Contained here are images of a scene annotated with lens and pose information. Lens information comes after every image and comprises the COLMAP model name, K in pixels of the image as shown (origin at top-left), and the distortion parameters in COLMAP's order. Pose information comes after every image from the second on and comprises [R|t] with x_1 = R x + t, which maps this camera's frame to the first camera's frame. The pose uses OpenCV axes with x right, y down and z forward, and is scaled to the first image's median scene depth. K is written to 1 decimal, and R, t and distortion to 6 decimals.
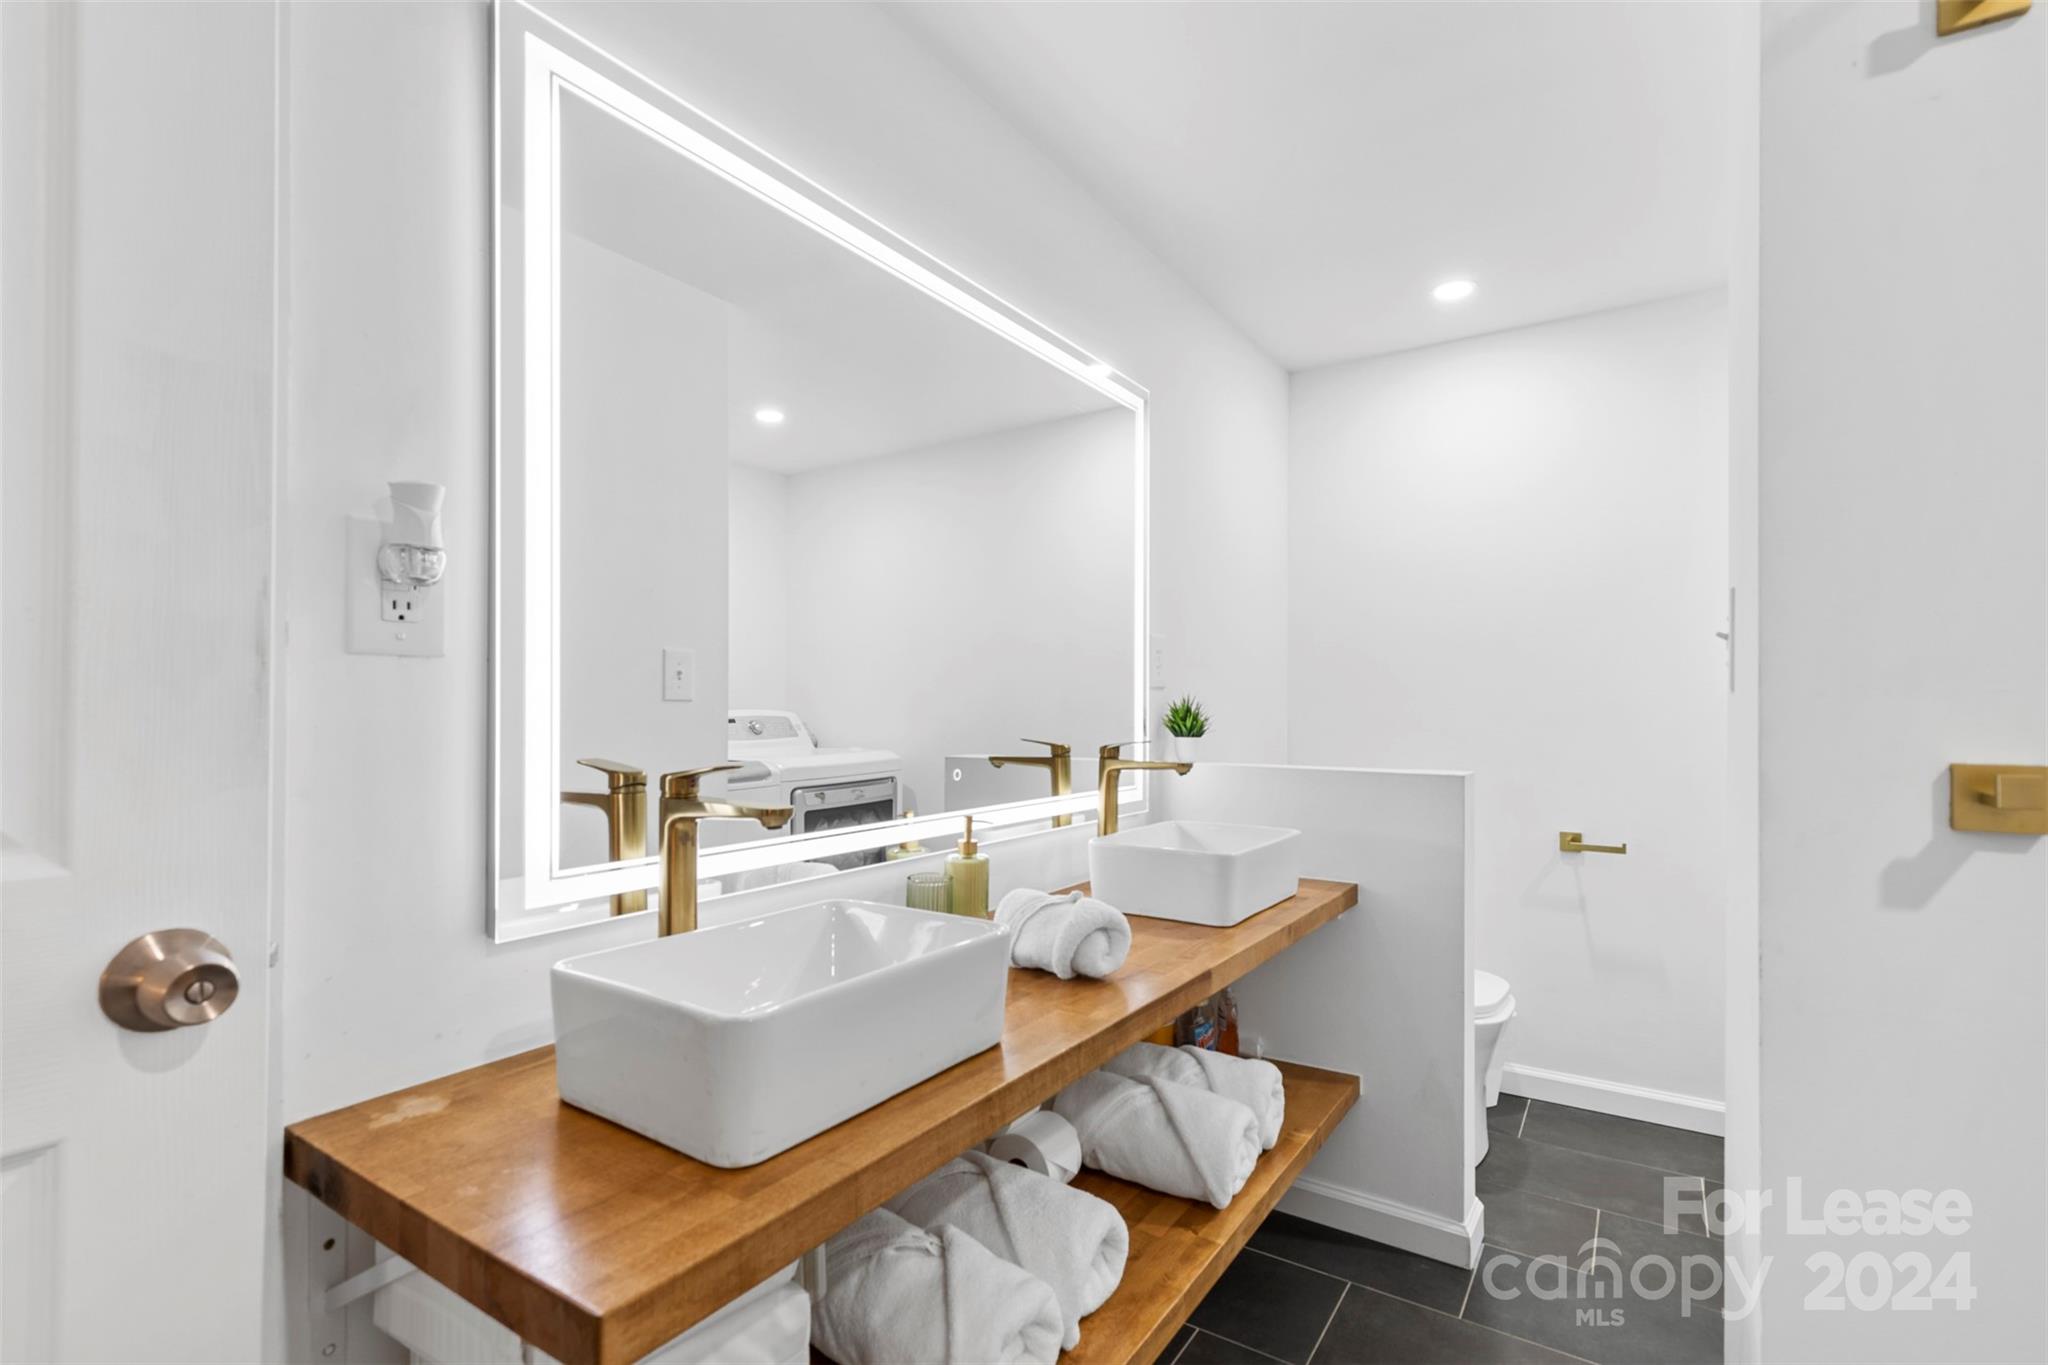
lens RADIAL K [[943.5, 0, 1029.3], [0, 943.5, 692.4], [0, 0, 1]] dist [0.008681, -0.001770]
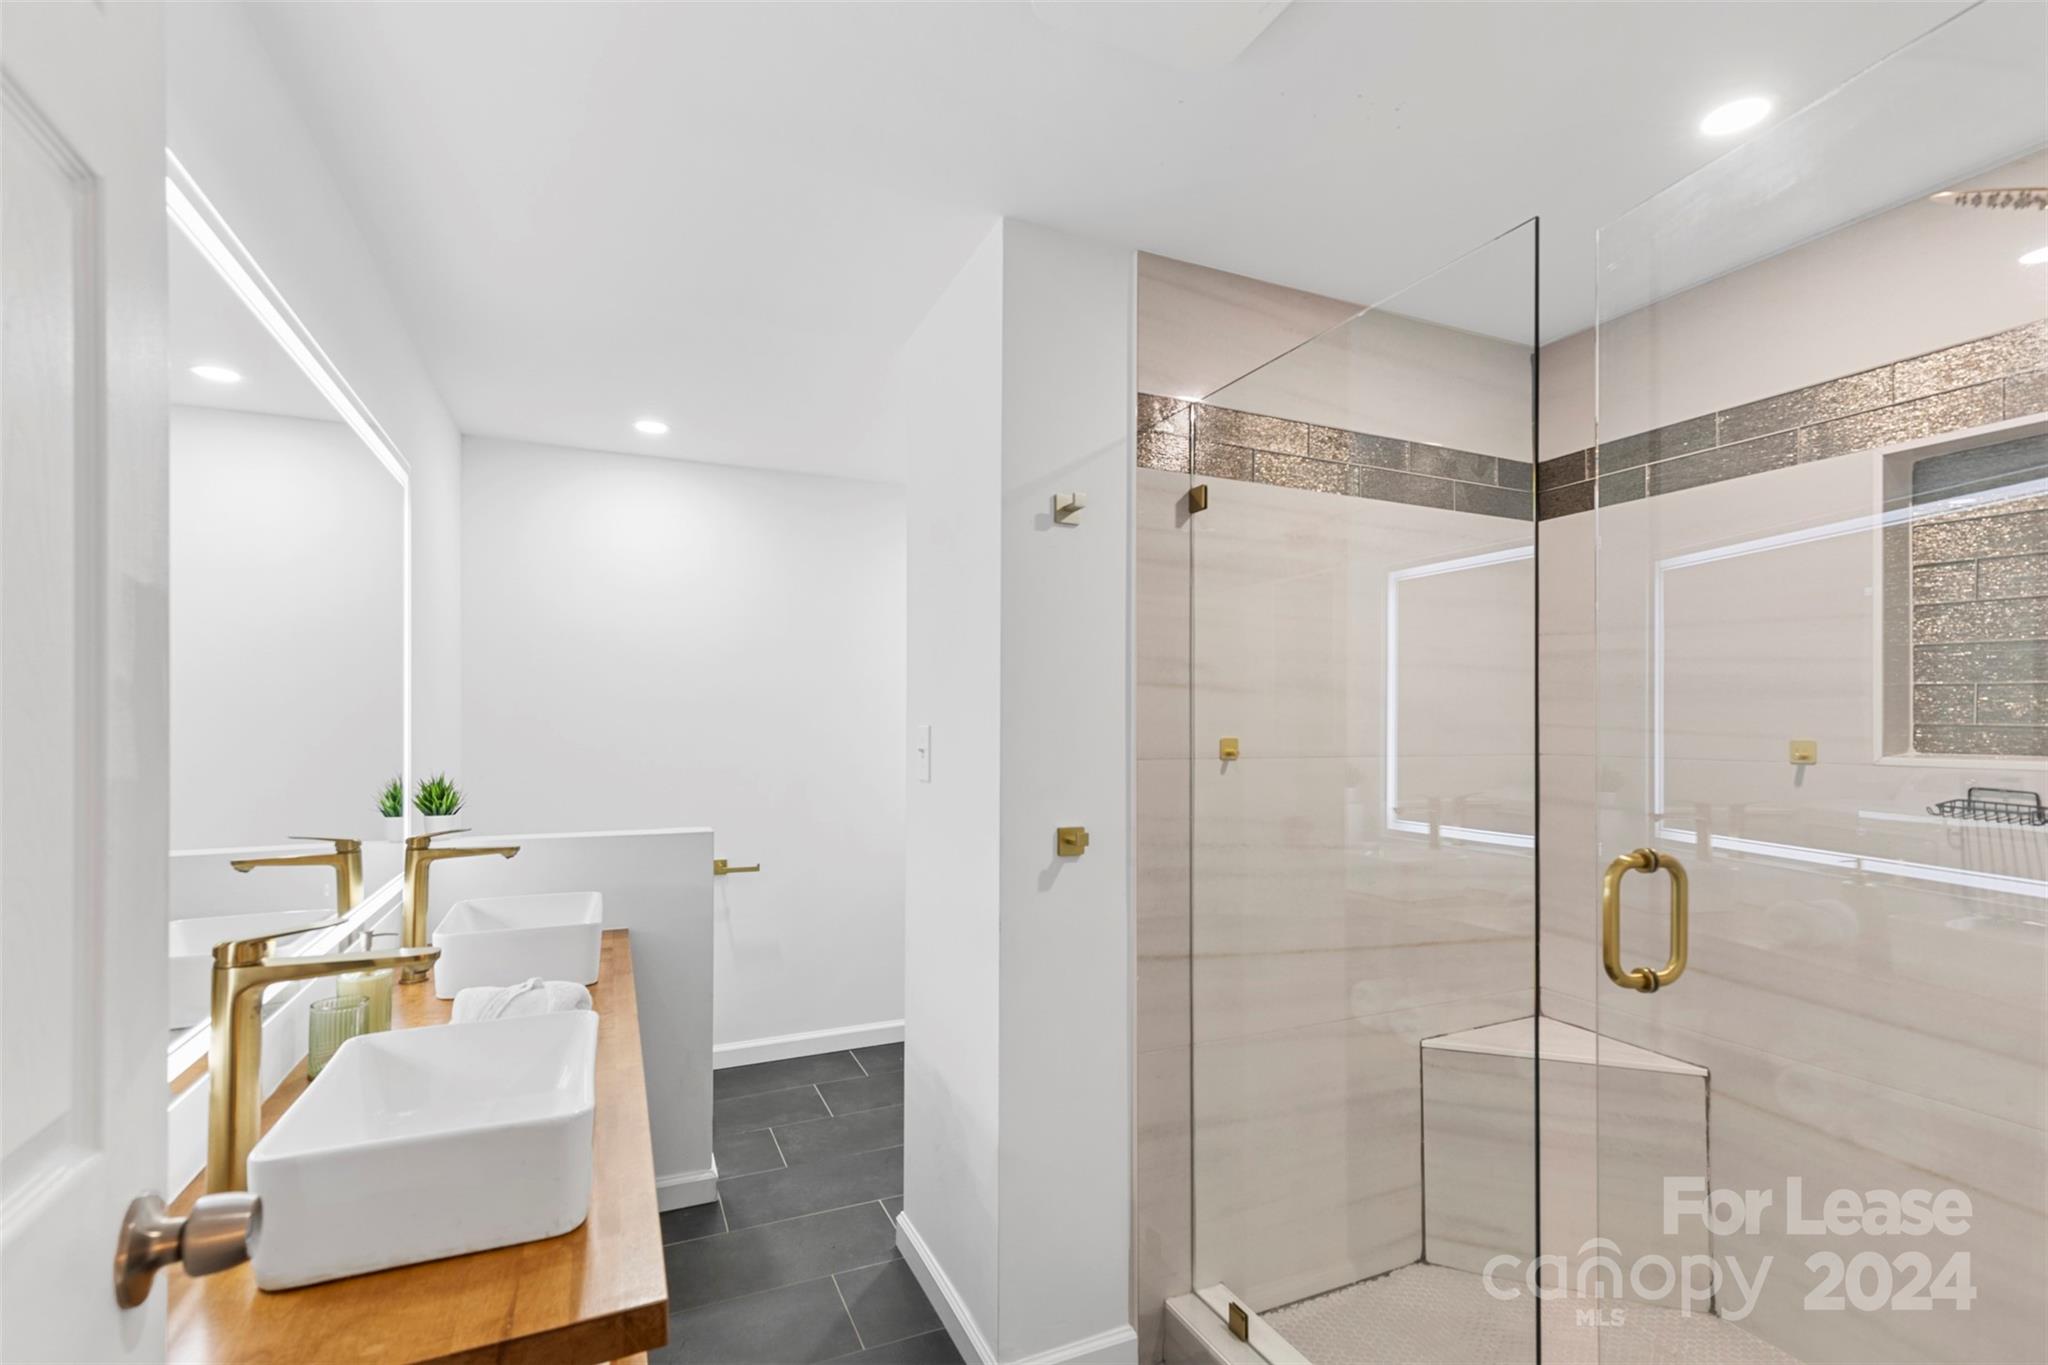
lens RADIAL K [[943.5, 0, 1024.5], [0, 943.5, 701.1], [0, 0, 1]] dist [0.008681, -0.001770]
pose [[0.541147, 0.017053, 0.840755, -0.392936], [-0.011211, 0.999852, -0.013064, -0.077079], [-0.840853, -0.002356, 0.541258, -0.080914]]
